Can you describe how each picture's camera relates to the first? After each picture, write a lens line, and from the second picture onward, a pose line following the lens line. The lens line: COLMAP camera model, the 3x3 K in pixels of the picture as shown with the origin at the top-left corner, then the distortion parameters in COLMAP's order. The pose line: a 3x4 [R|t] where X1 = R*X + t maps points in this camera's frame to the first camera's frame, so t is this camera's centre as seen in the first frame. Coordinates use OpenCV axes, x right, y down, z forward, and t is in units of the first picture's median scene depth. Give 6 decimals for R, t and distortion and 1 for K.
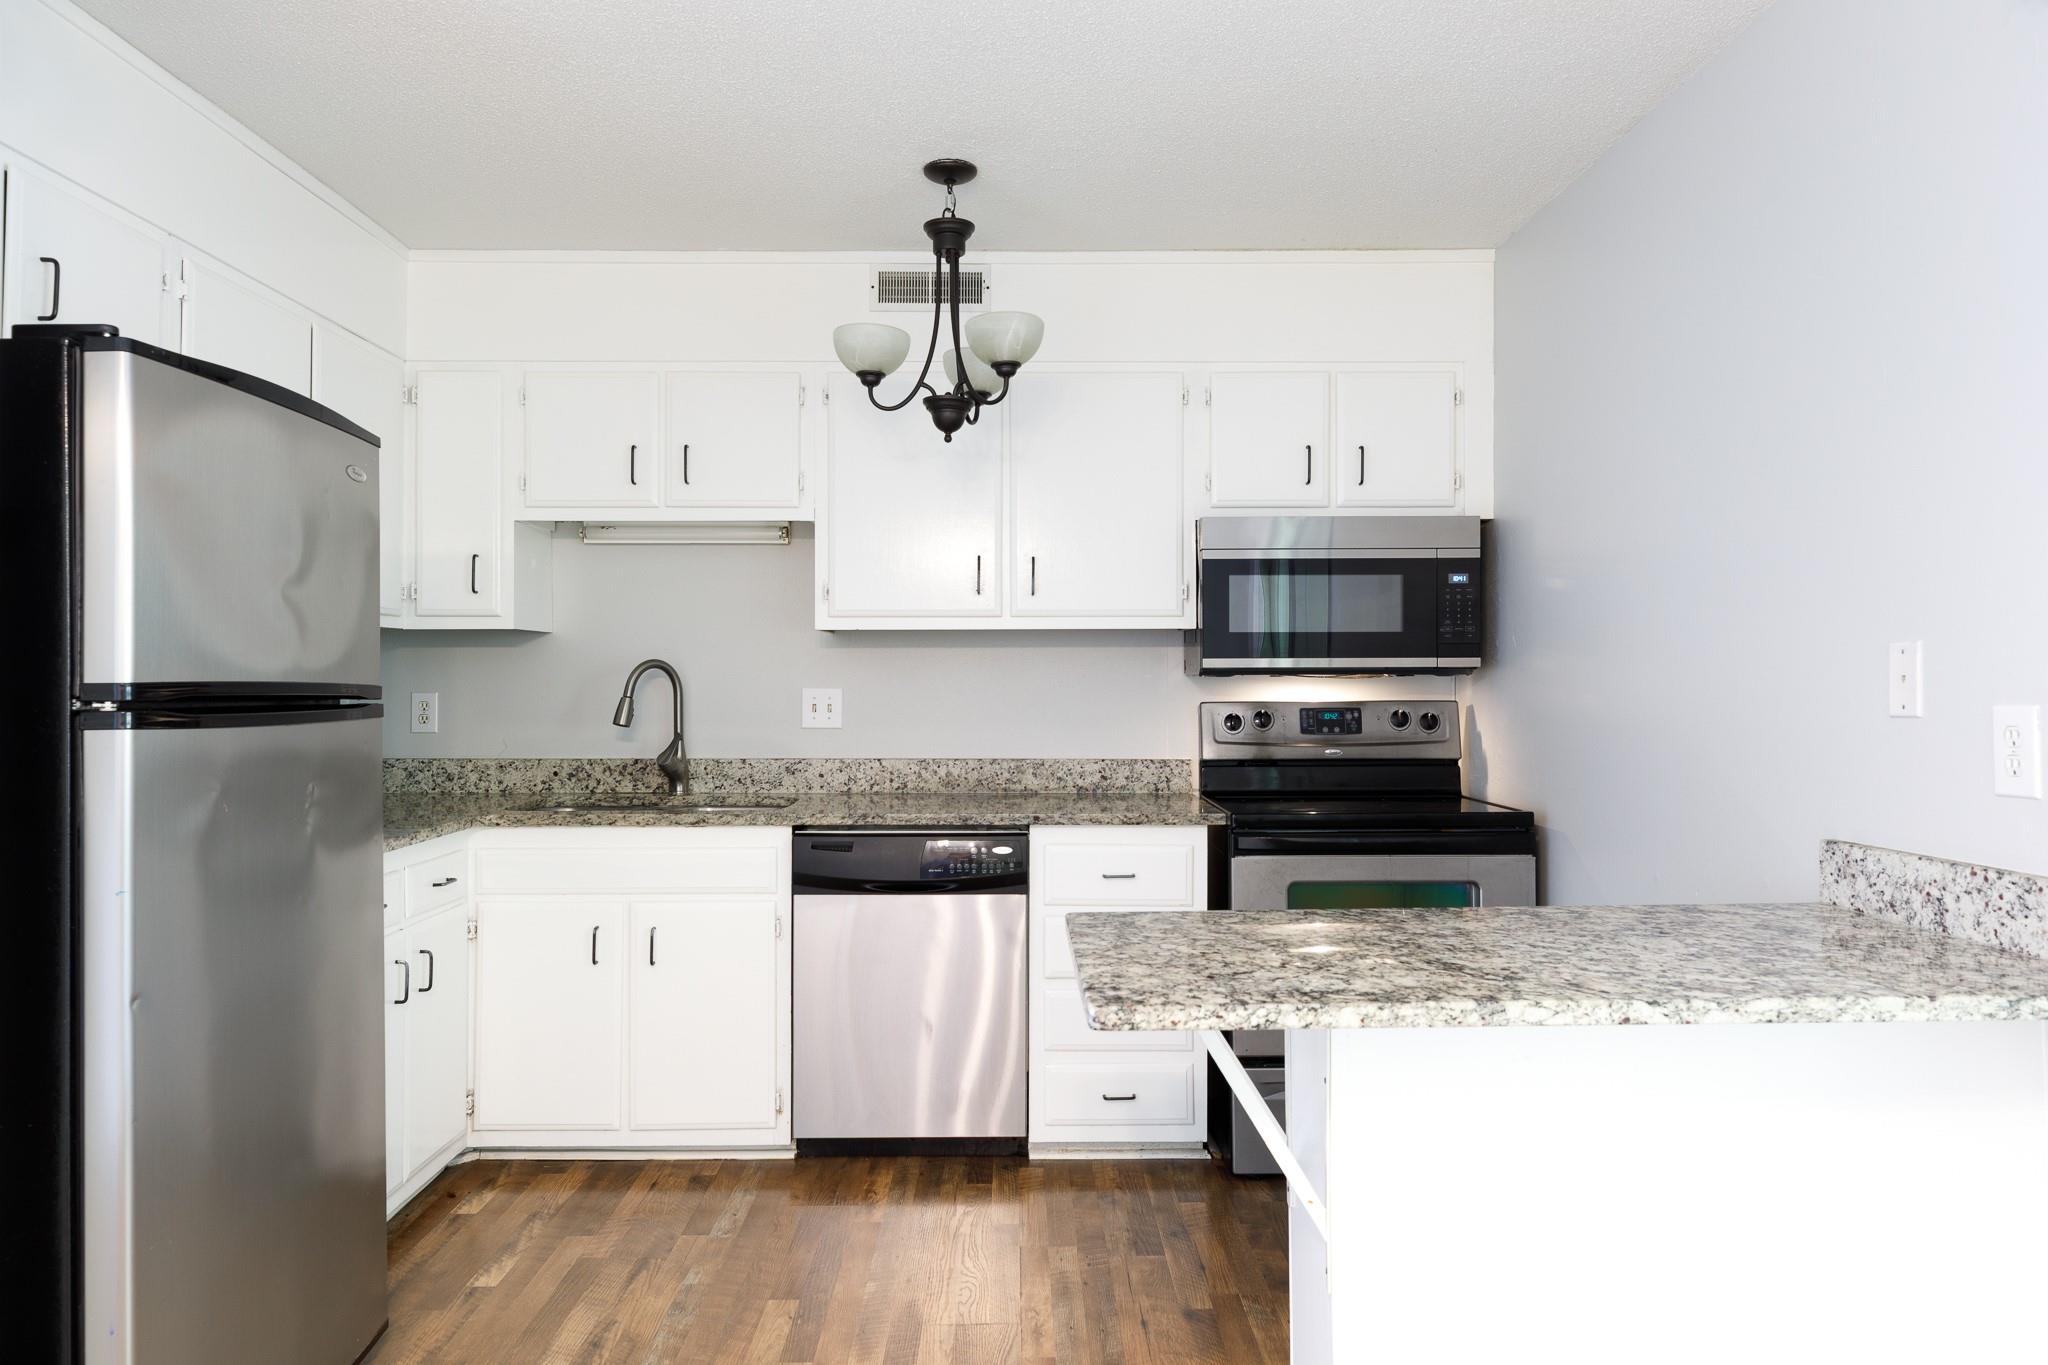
lens RADIAL K [[1335.6, 0, 1022.3], [0, 1335.6, 677.4], [0, 0, 1]] dist [0.007629, 0.001302]
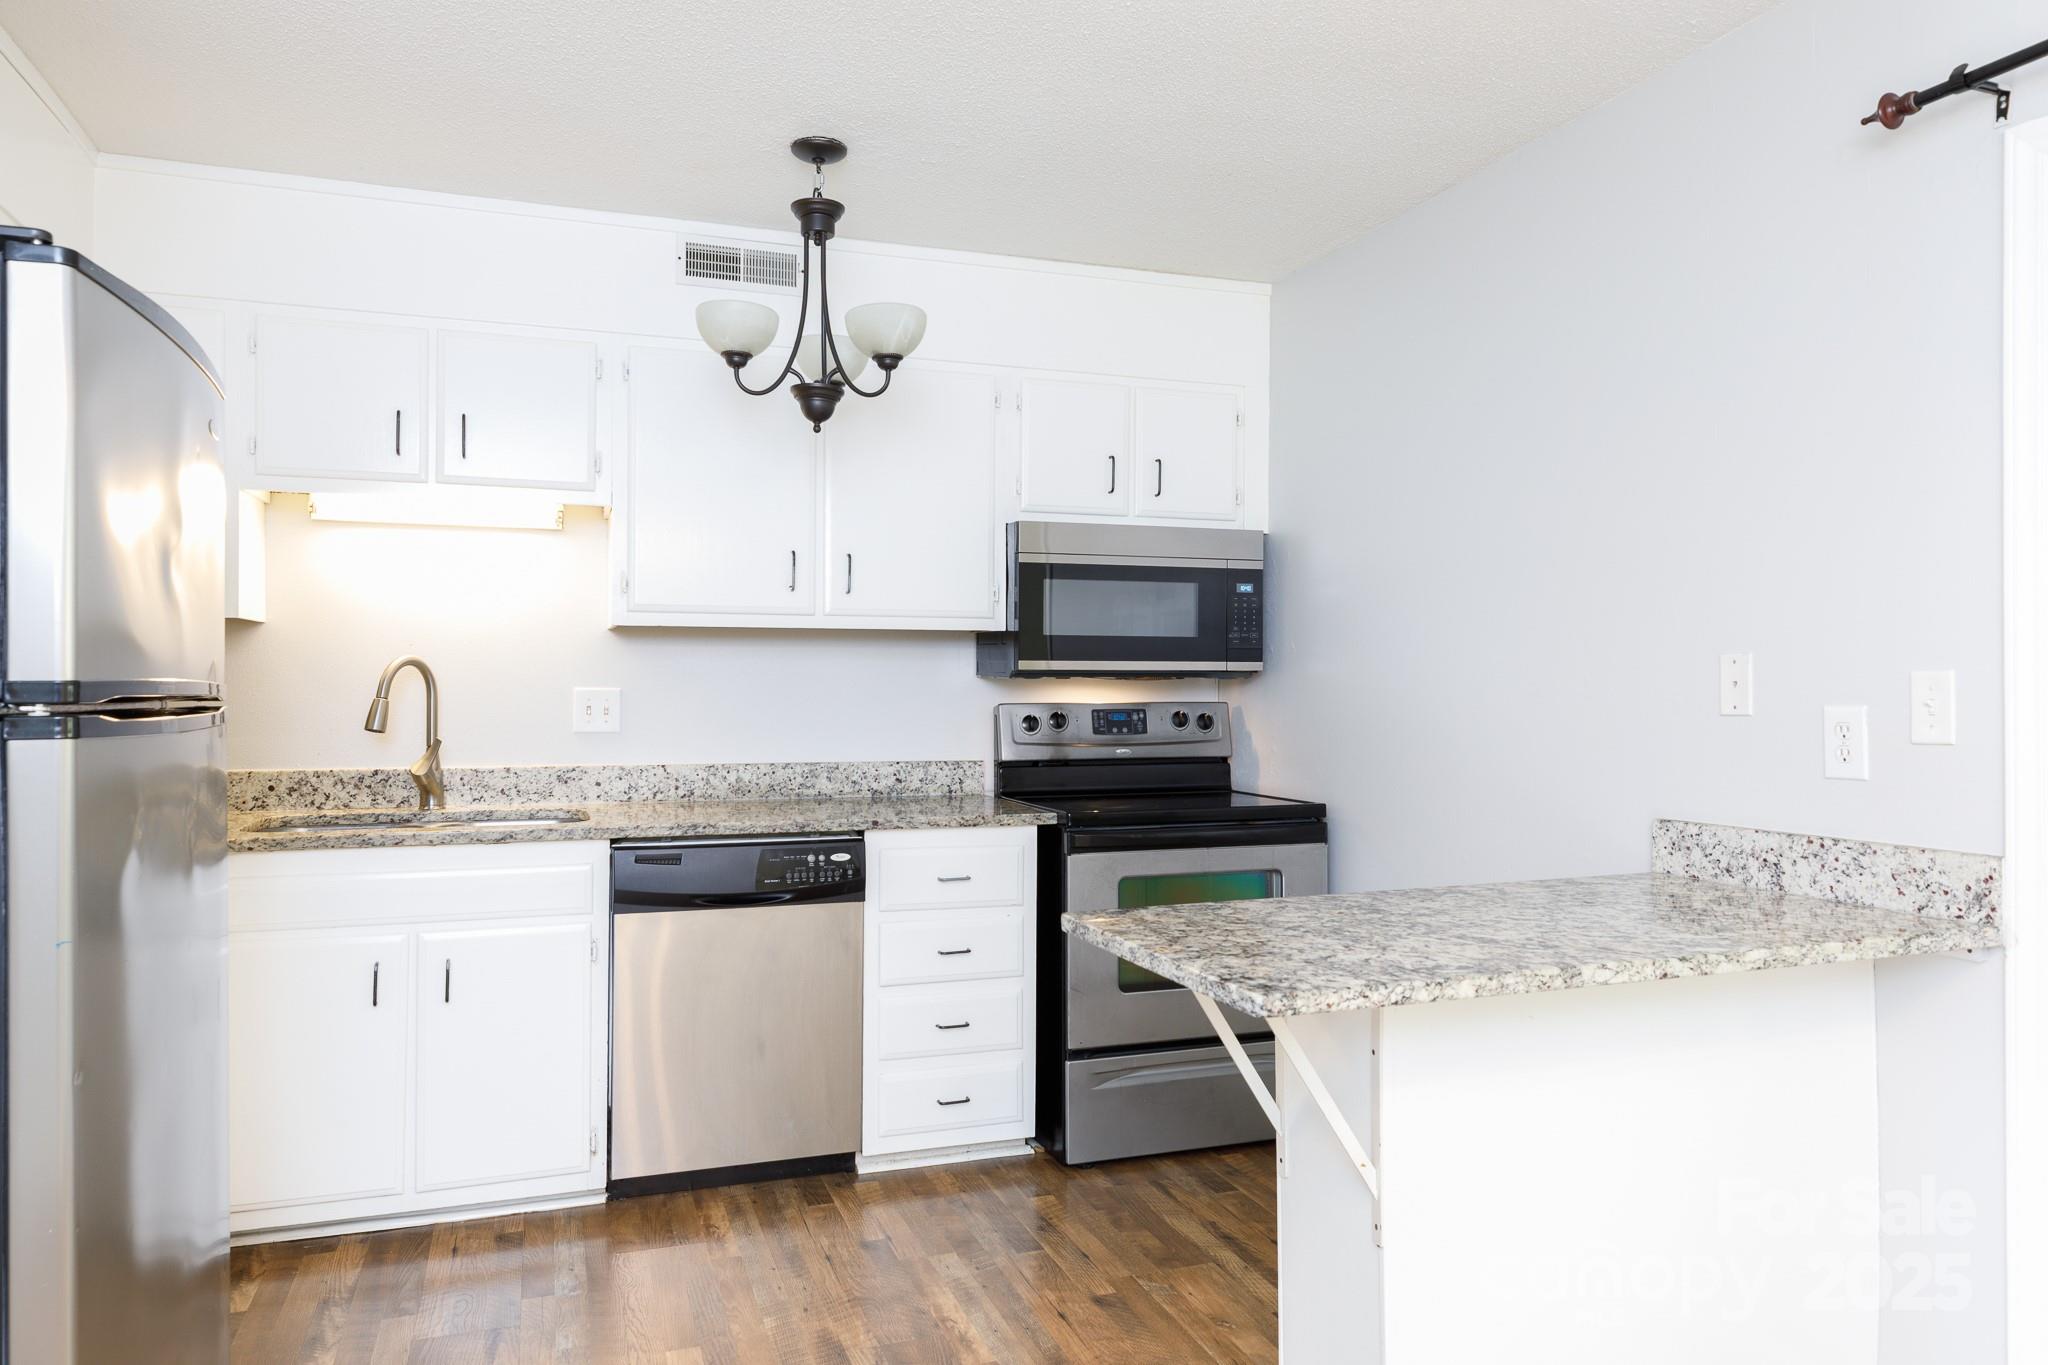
lens RADIAL K [[1364.0, 0, 1024.0], [0, 1364.0, 682.5], [0, 0, 1]] dist [0.009683, 0.000466]
pose [[0.945622, 0.004187, 0.325241, -0.211453], [-0.005211, 0.999984, 0.002279, 0.000096], [-0.325226, -0.003850, 0.945628, 0.023423]]
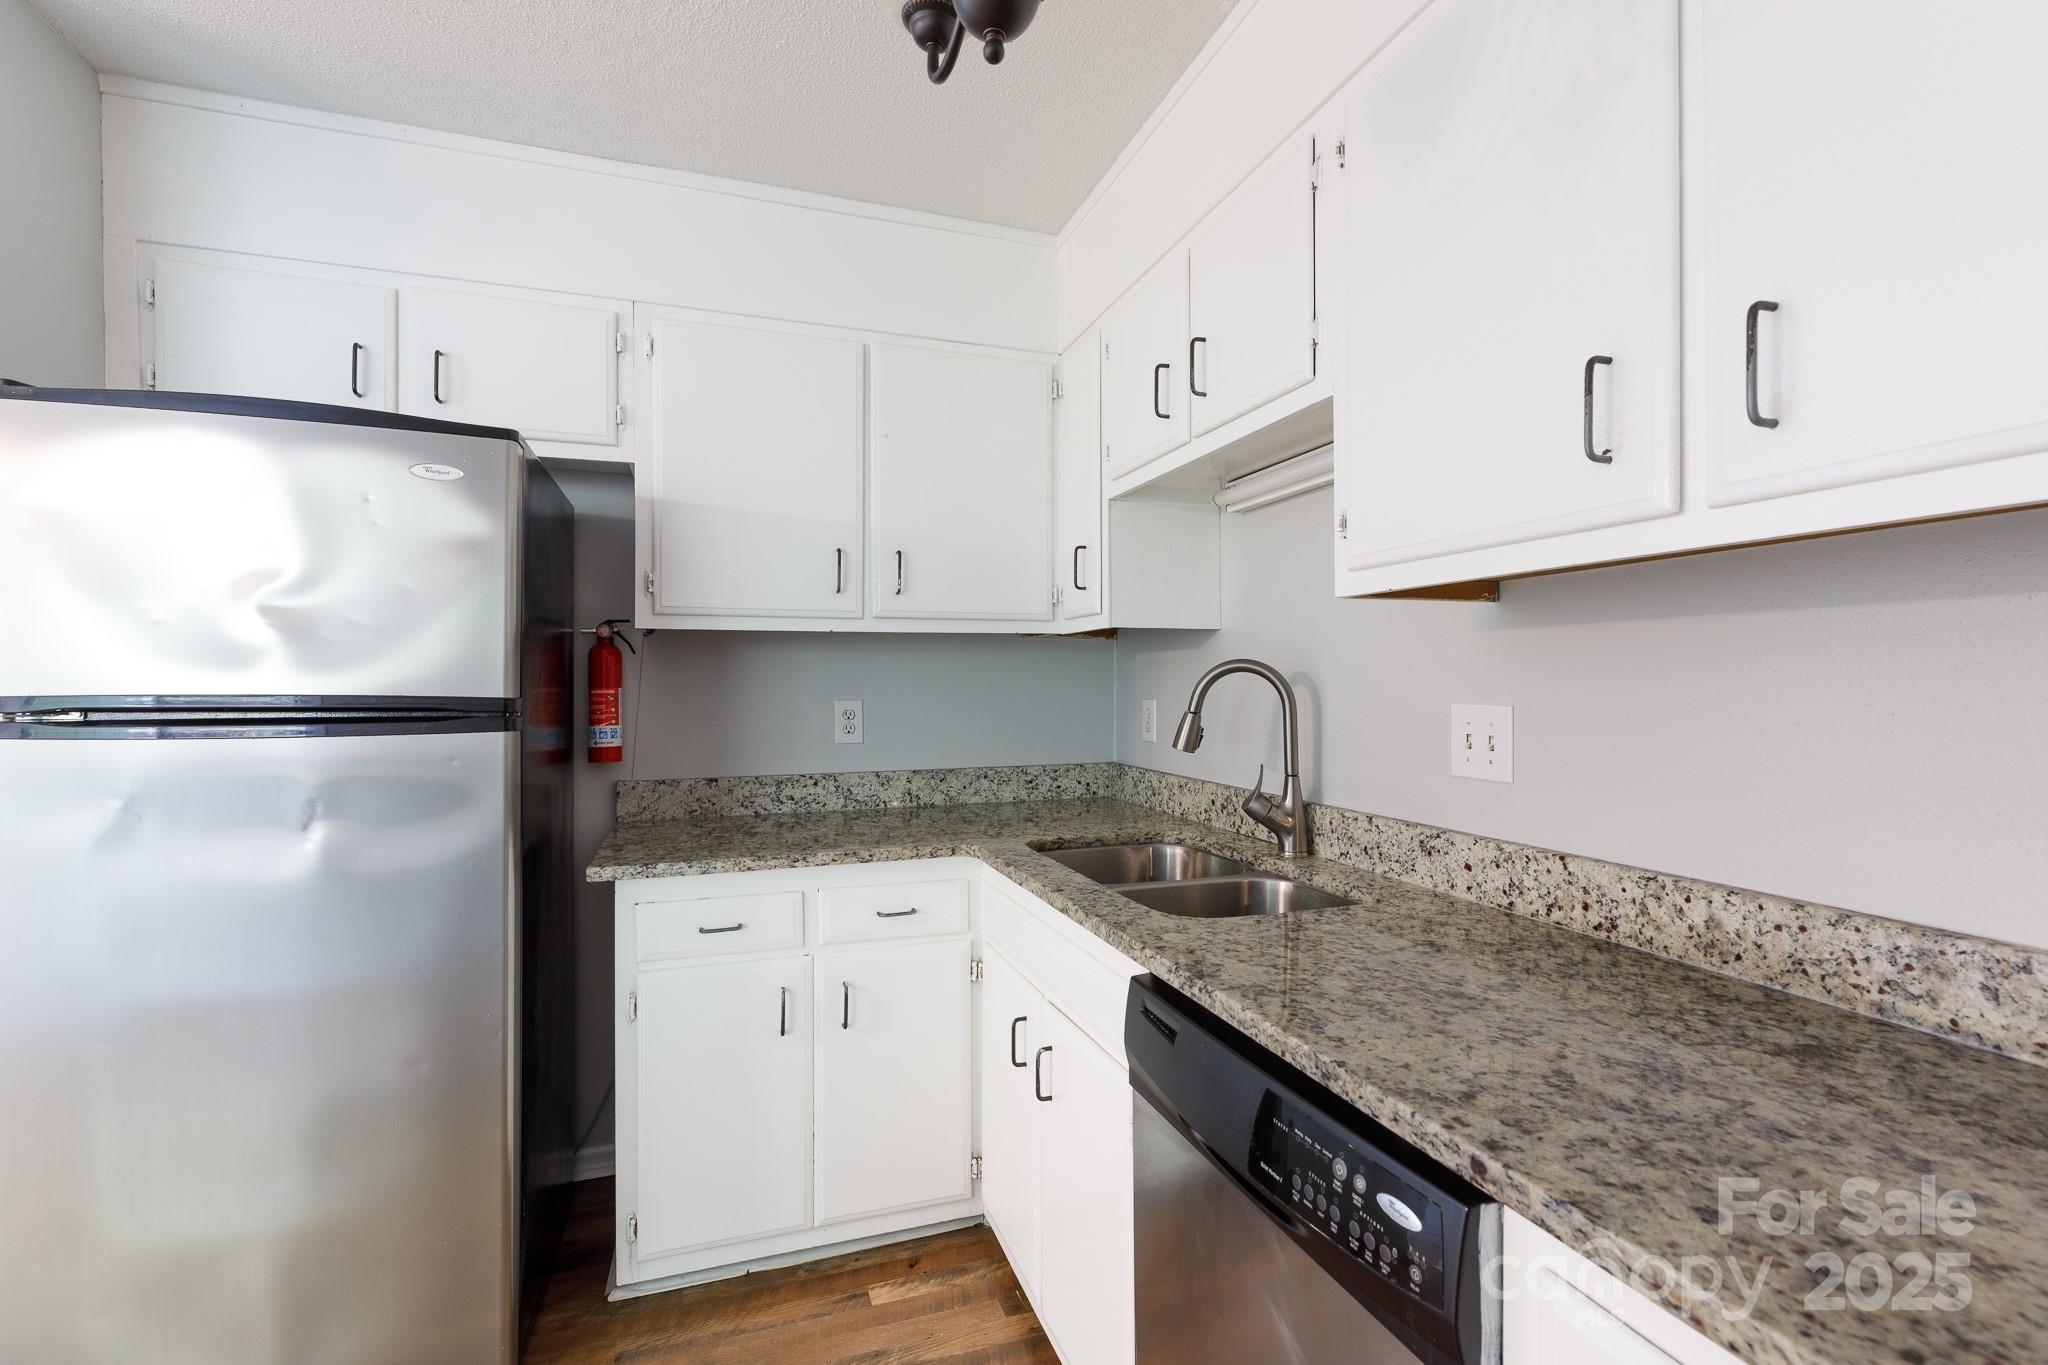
lens RADIAL K [[922.2, 0, 1016.7], [0, 922.2, 679.8], [0, 0, 1]] dist [0.001450, 0.000069]
pose [[0.309368, -0.001458, -0.950941, 0.174286], [0.002859, 0.999996, -0.000603, -0.003018], [0.950938, -0.002532, 0.309370, 0.840039]]
